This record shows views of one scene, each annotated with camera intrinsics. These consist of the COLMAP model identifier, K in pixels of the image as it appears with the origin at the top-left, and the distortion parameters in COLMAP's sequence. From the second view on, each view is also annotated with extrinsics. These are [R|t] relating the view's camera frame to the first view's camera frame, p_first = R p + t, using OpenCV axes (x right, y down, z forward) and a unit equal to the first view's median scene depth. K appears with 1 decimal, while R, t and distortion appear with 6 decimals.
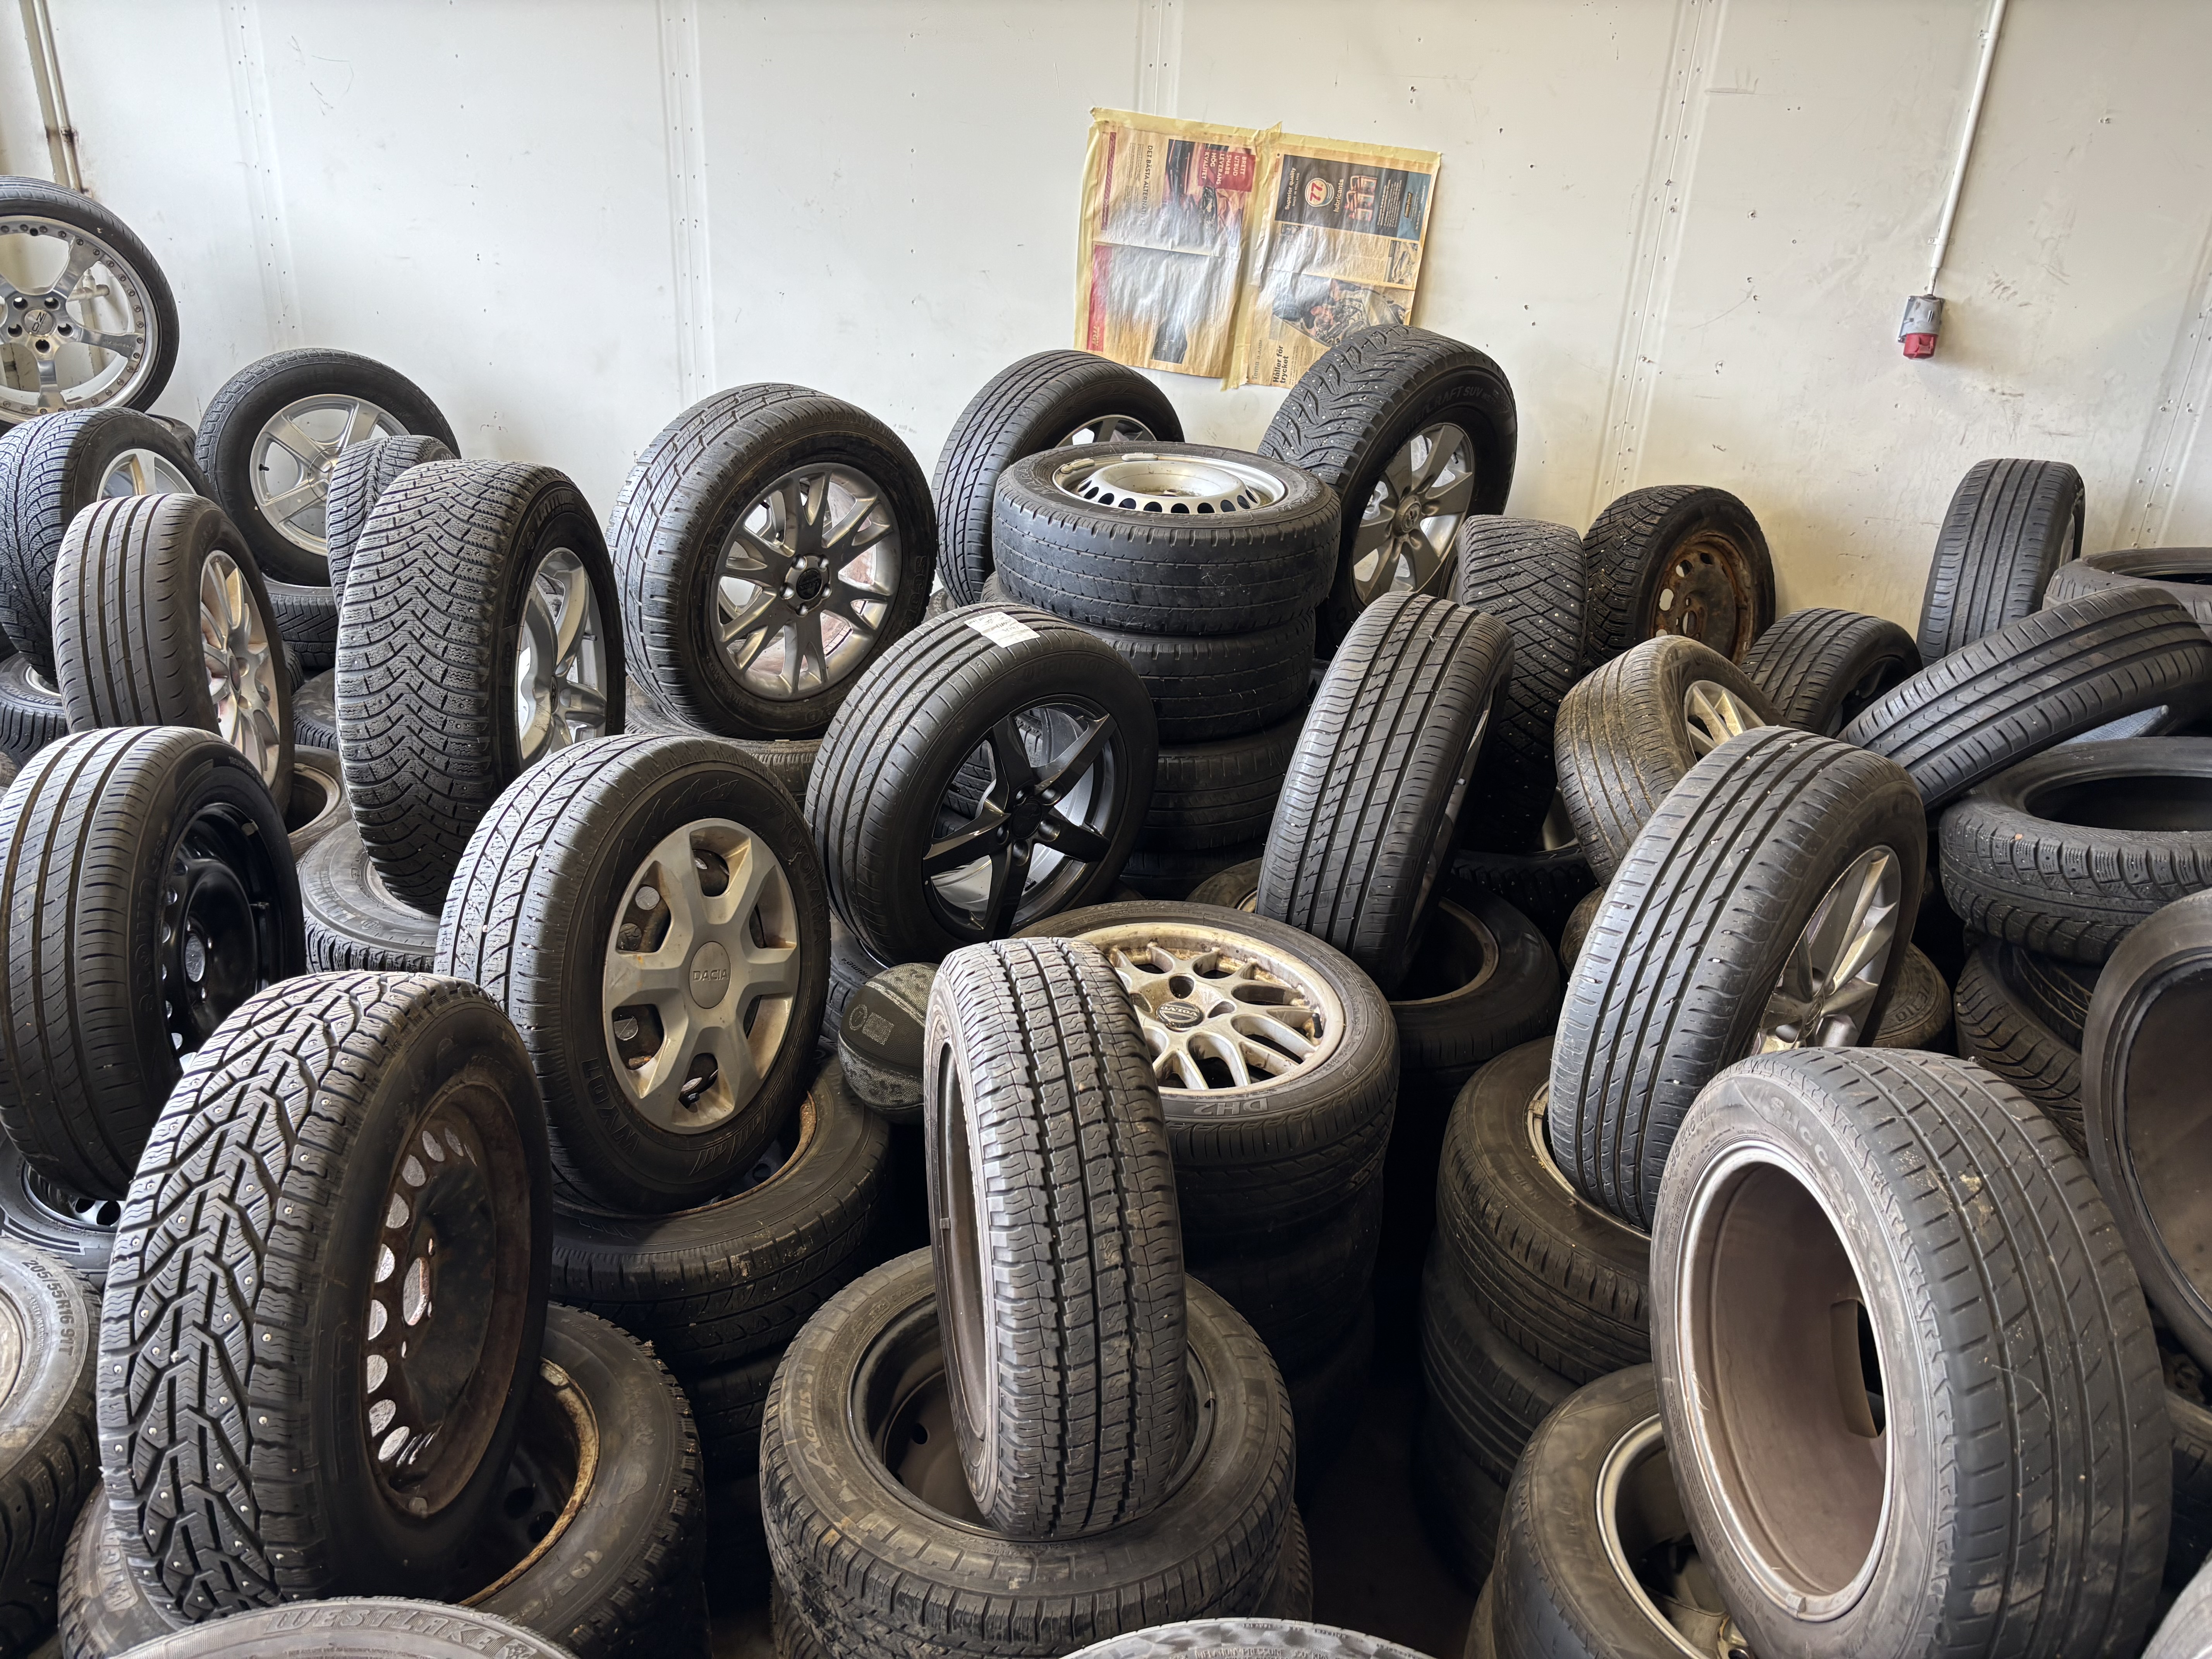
lens RADIAL K [[1675.2, 0, 1099.9], [0, 1675.2, 826.5], [0, 0, 1]] dist [0.039722, -0.049065]
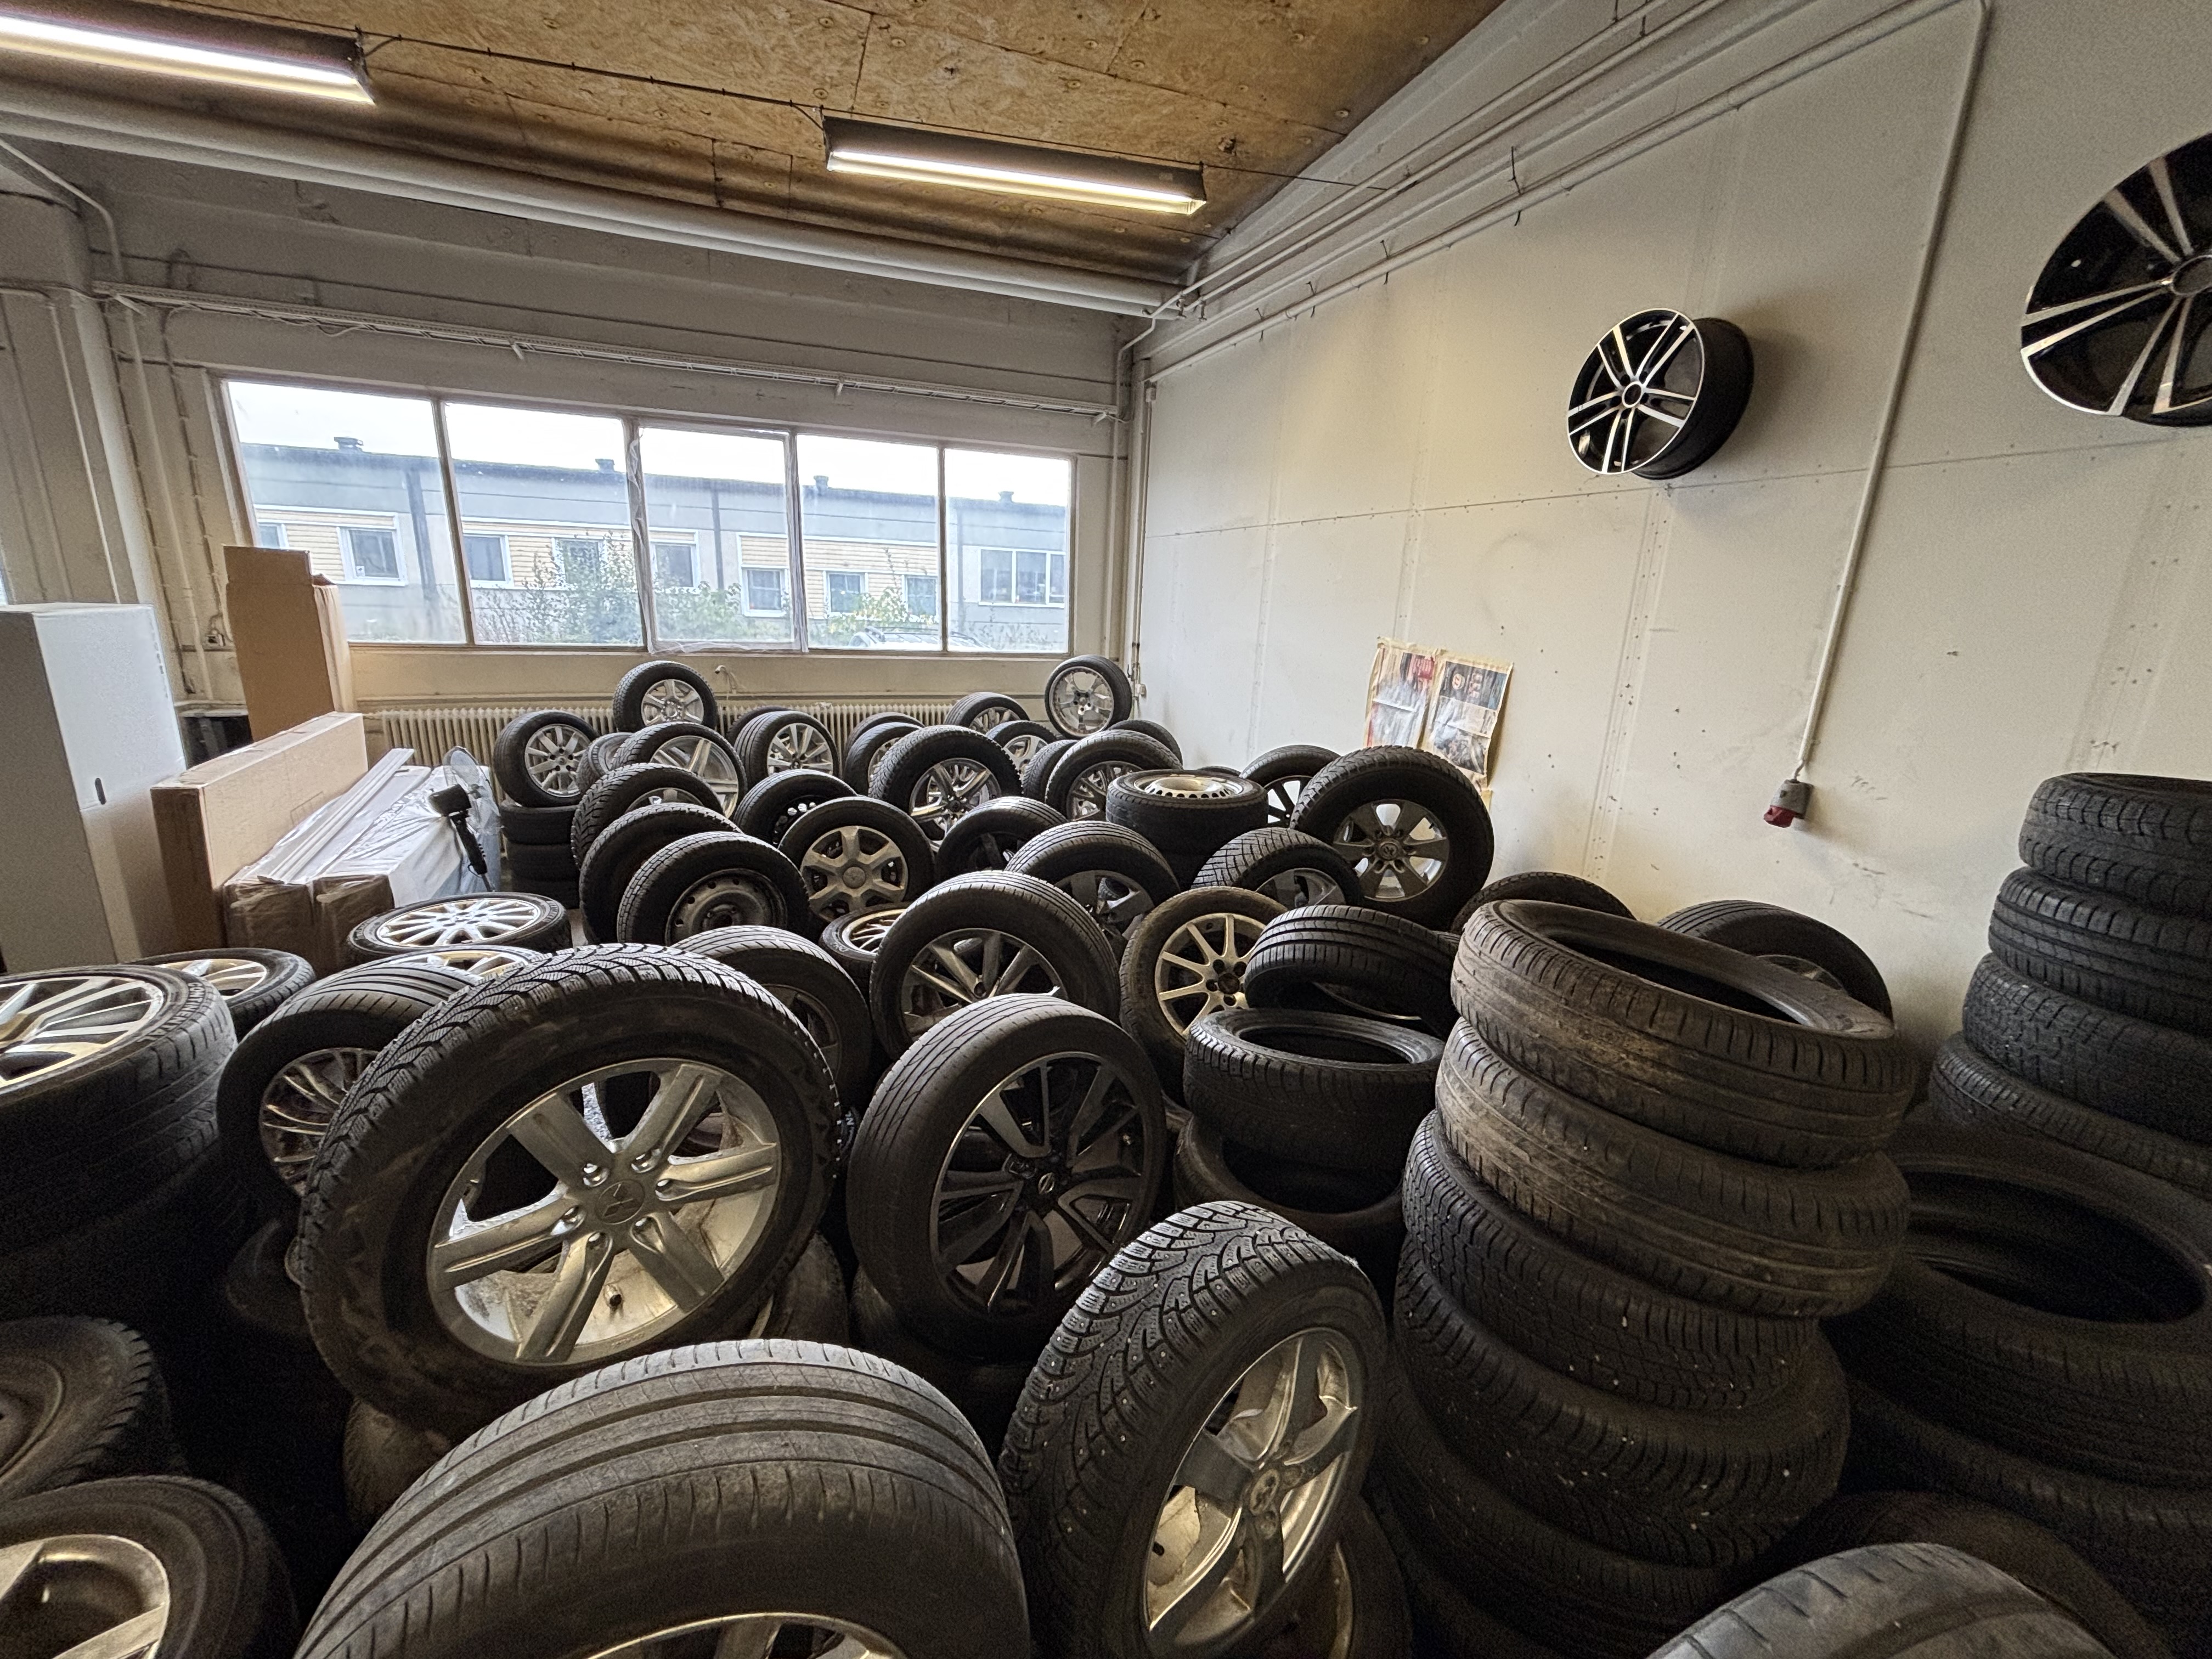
lens RADIAL K [[892.2, 0, 1104.5], [0, 892.2, 829.4], [0, 0, 1]] dist [-0.002393, 0.001112]
pose [[0.542377, 0.191787, -0.817952, 0.753607], [-0.371254, 0.928092, -0.028563, -0.065345], [0.753656, 0.319160, 0.574577, 0.226136]]
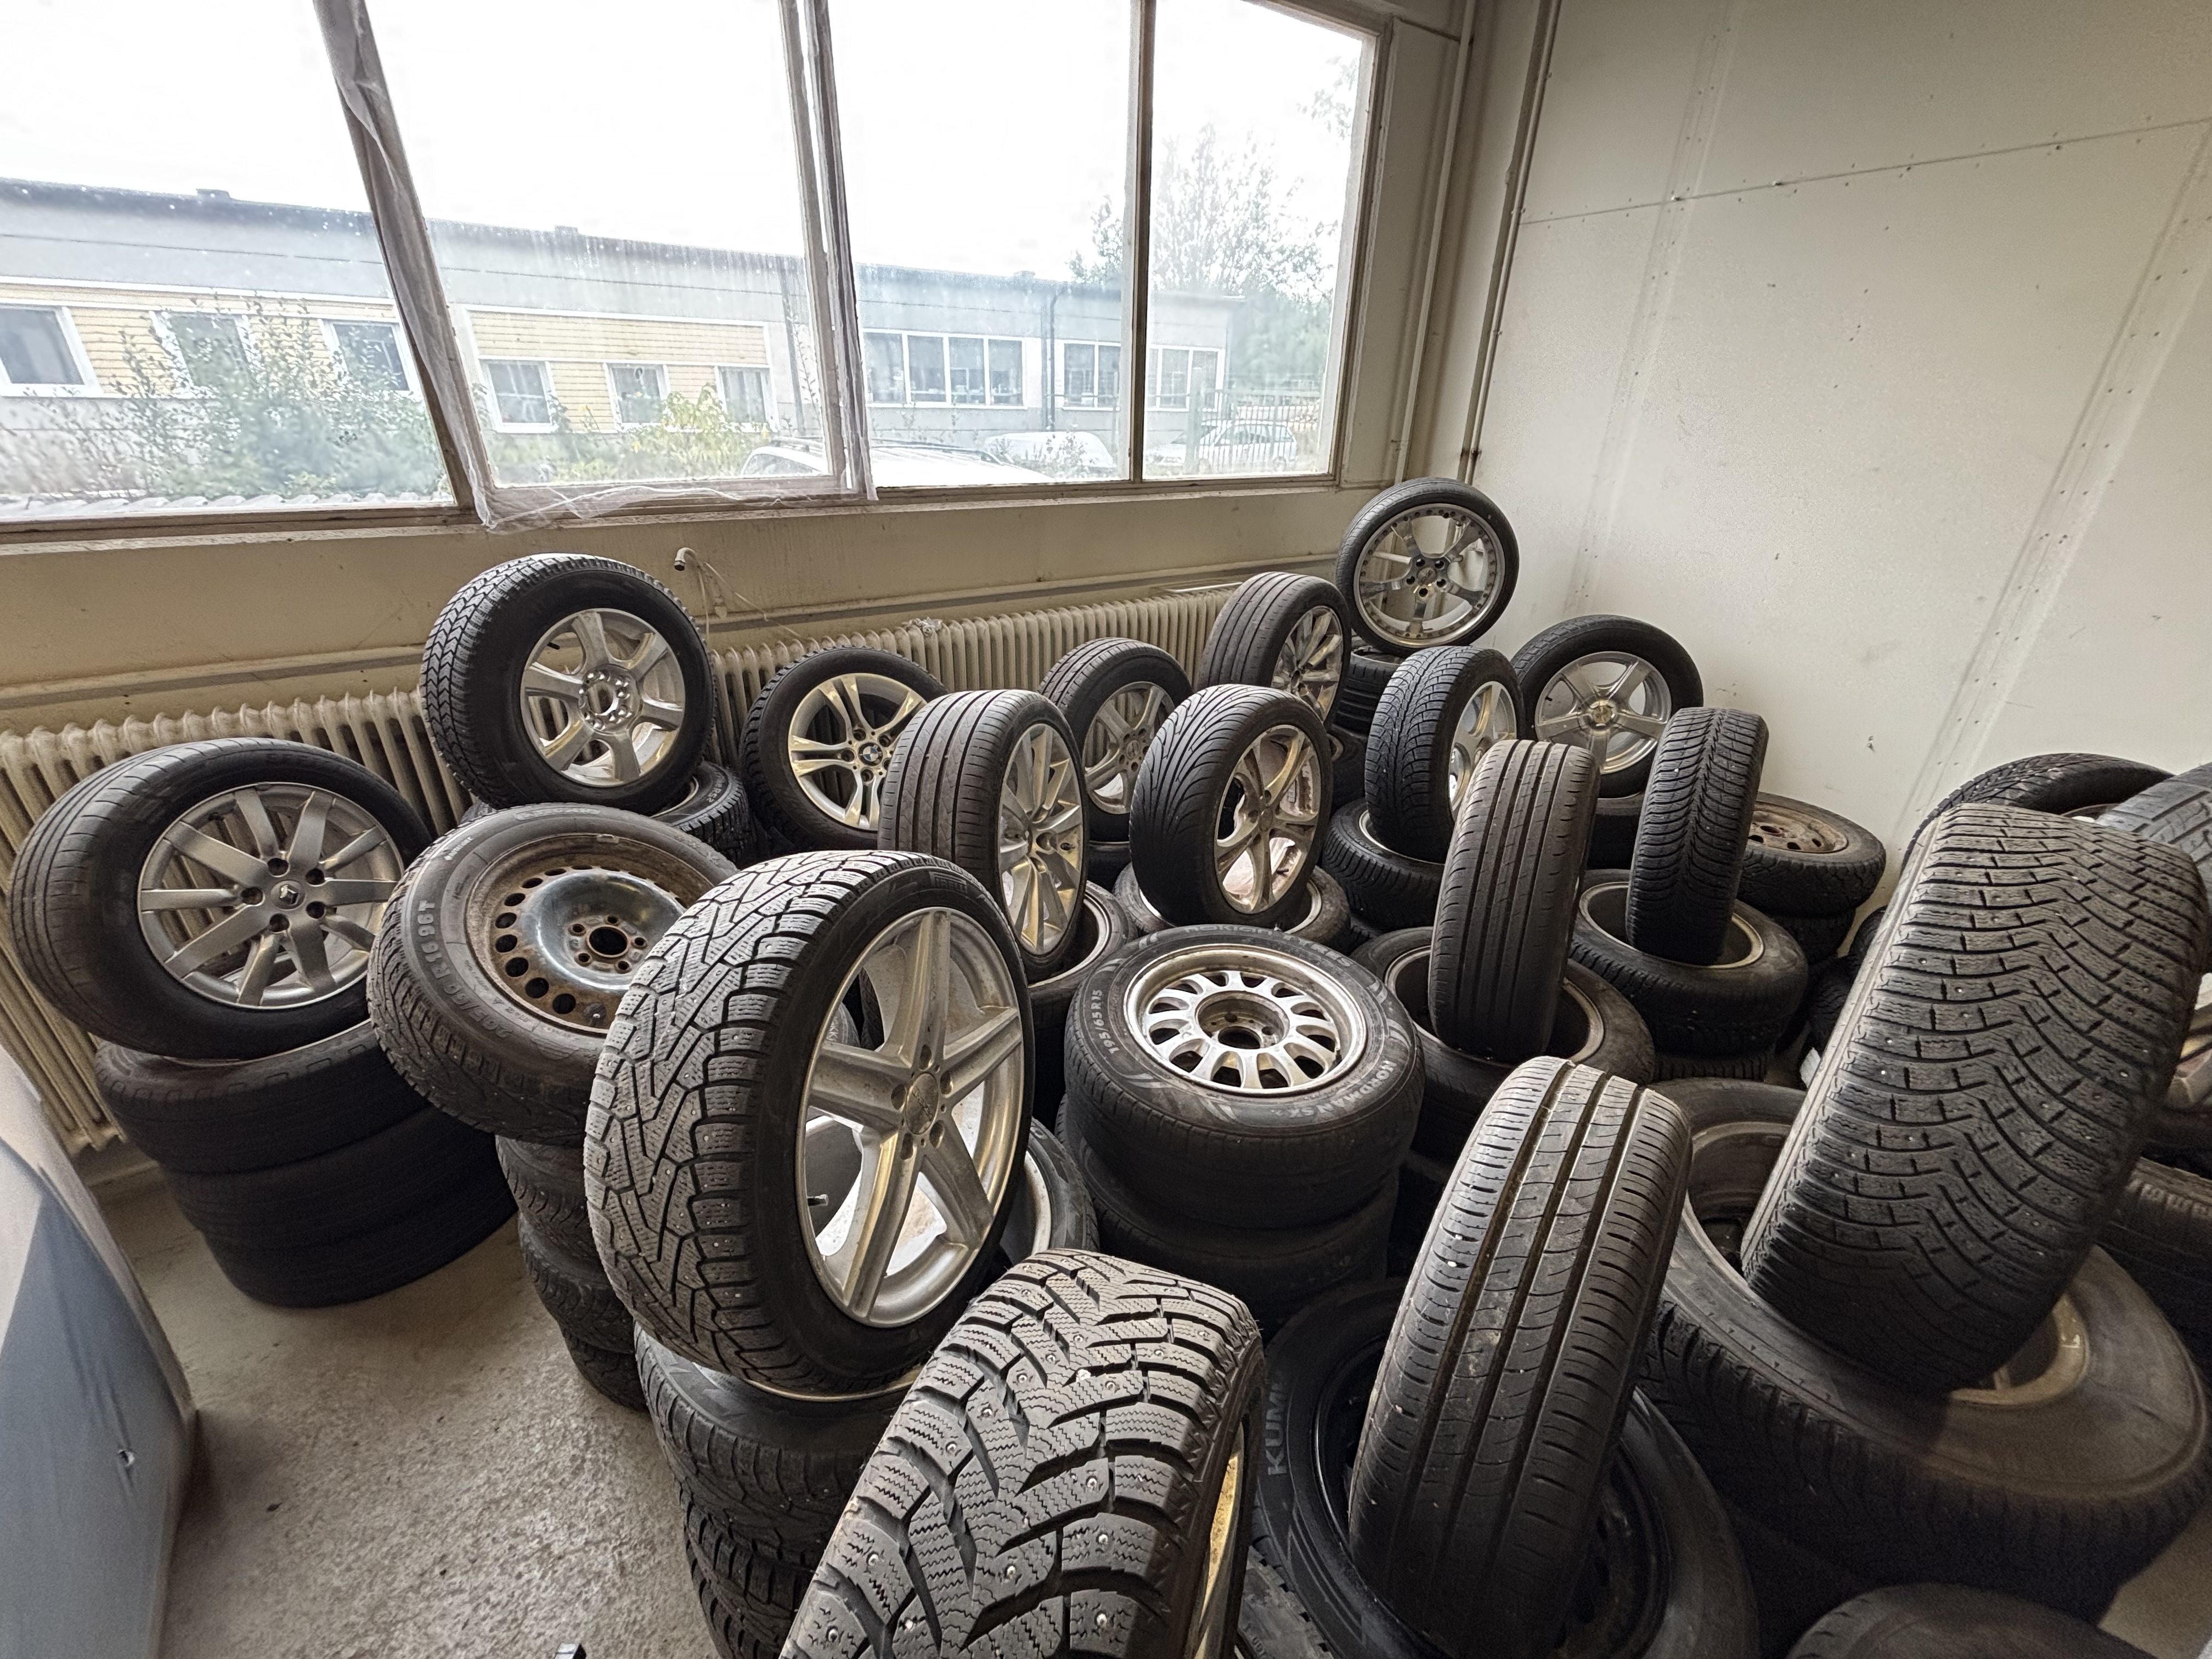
lens RADIAL K [[892.2, 0, 1104.5], [0, 892.2, 827.6], [0, 0, 1]] dist [-0.002393, 0.001112]
pose [[0.706228, 0.275948, -0.651993, -0.277597], [-0.290387, 0.952788, 0.088714, -0.082462], [0.645692, 0.126678, 0.753017, 0.277065]]
